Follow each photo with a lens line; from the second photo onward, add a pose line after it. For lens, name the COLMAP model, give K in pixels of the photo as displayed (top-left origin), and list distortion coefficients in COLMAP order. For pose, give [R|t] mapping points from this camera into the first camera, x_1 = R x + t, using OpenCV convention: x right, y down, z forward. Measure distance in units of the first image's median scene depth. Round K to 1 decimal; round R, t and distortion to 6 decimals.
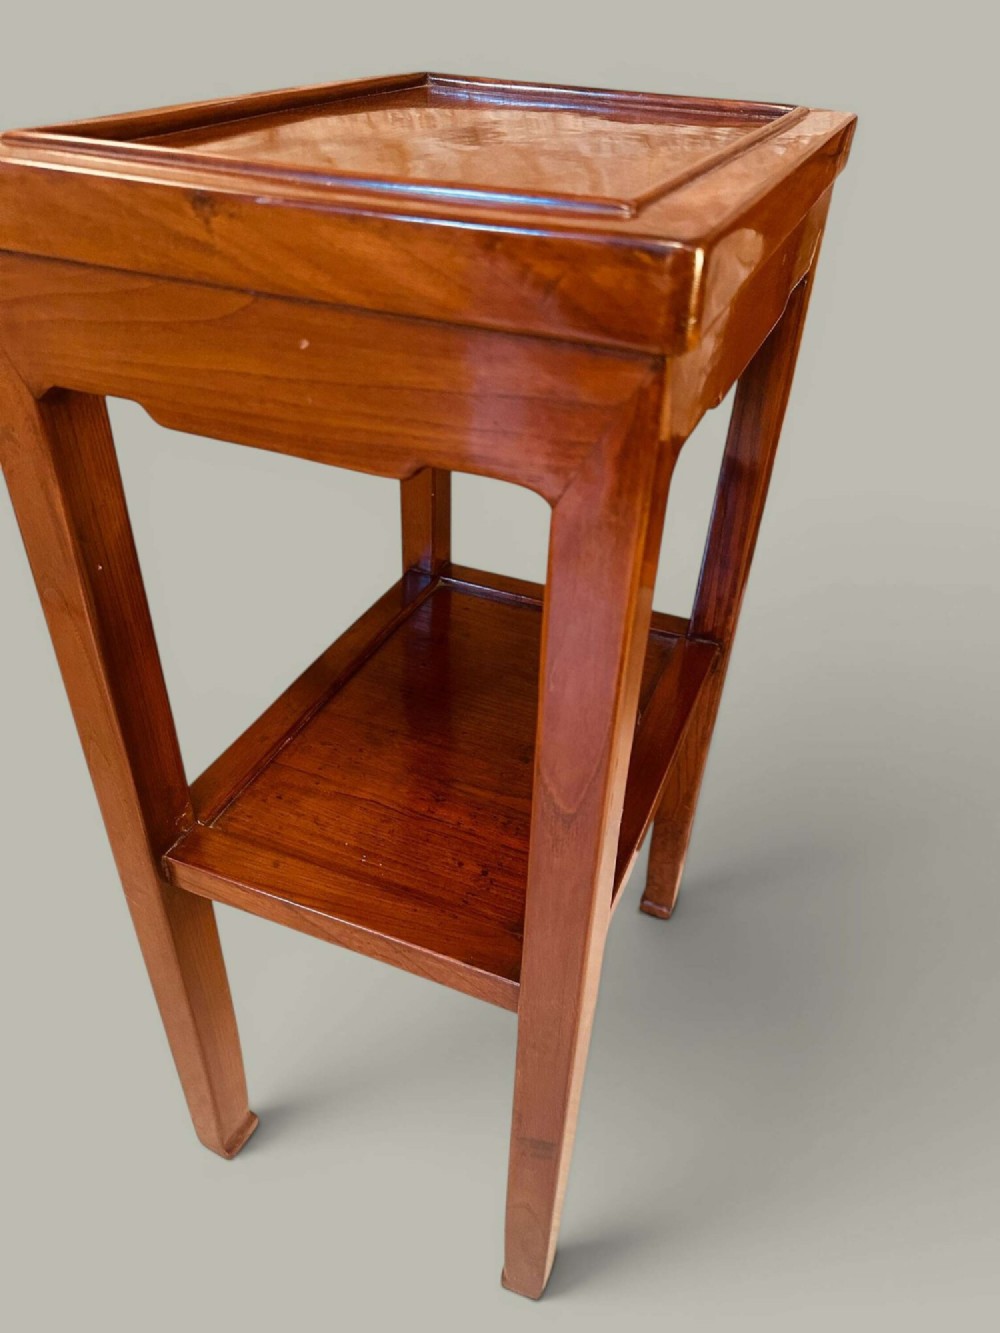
lens RADIAL K [[950.5, 0, 495.7], [0, 950.5, 668.0], [0, 0, 1]] dist [0.097055, -0.019548]
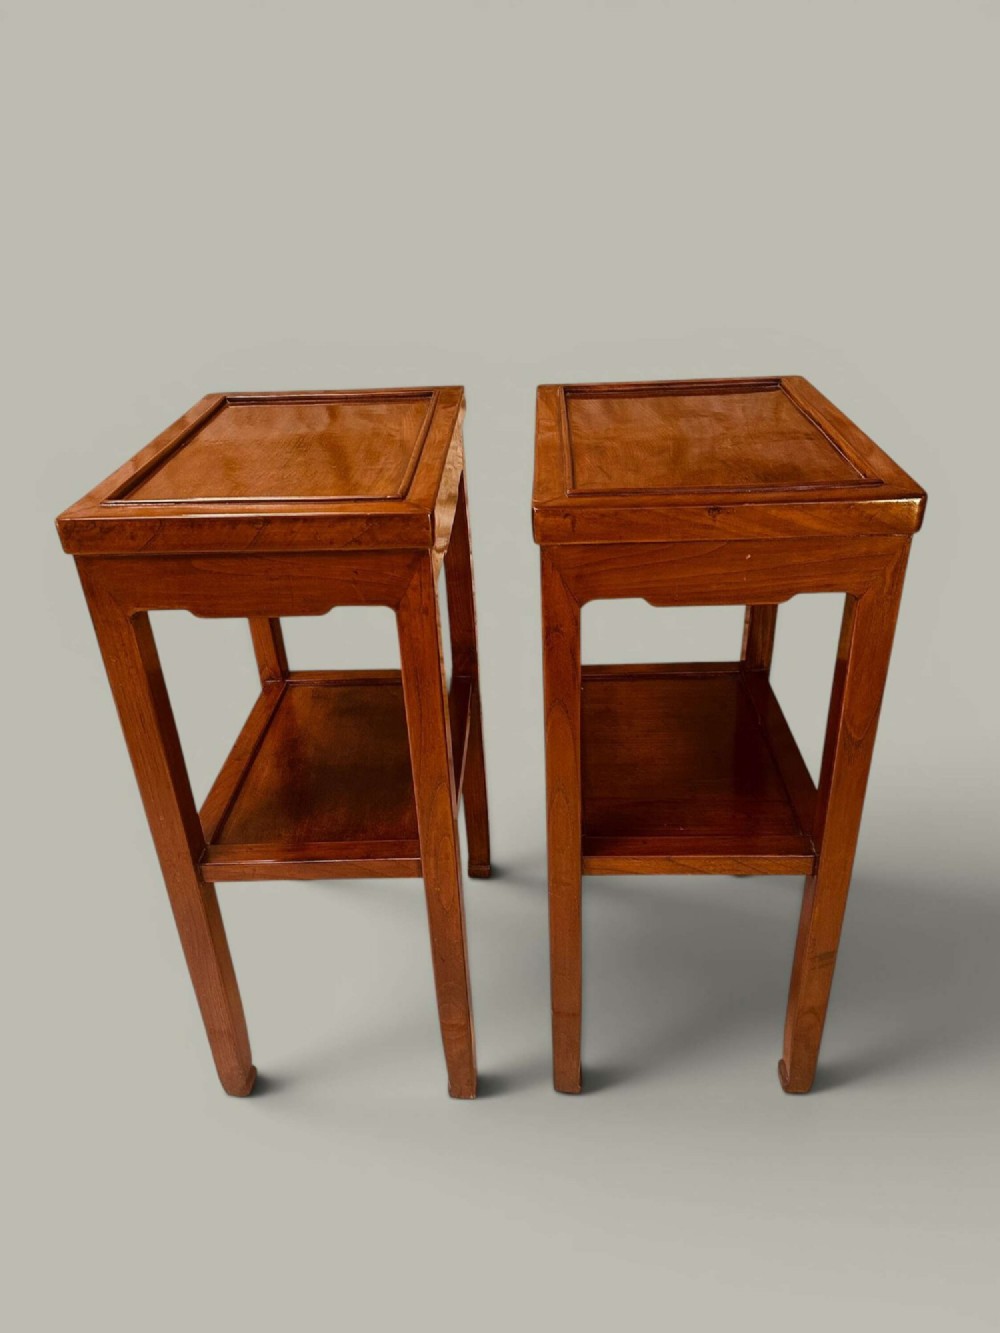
lens RADIAL K [[950.5, 0, 507.3], [0, 950.5, 662.0], [0, 0, 1]] dist [0.097055, -0.019548]
pose [[0.930538, -0.237211, 0.278980, -1.341530], [0.259099, 0.964856, -0.043825, -0.140202], [-0.258780, 0.113064, 0.959296, -0.926156]]
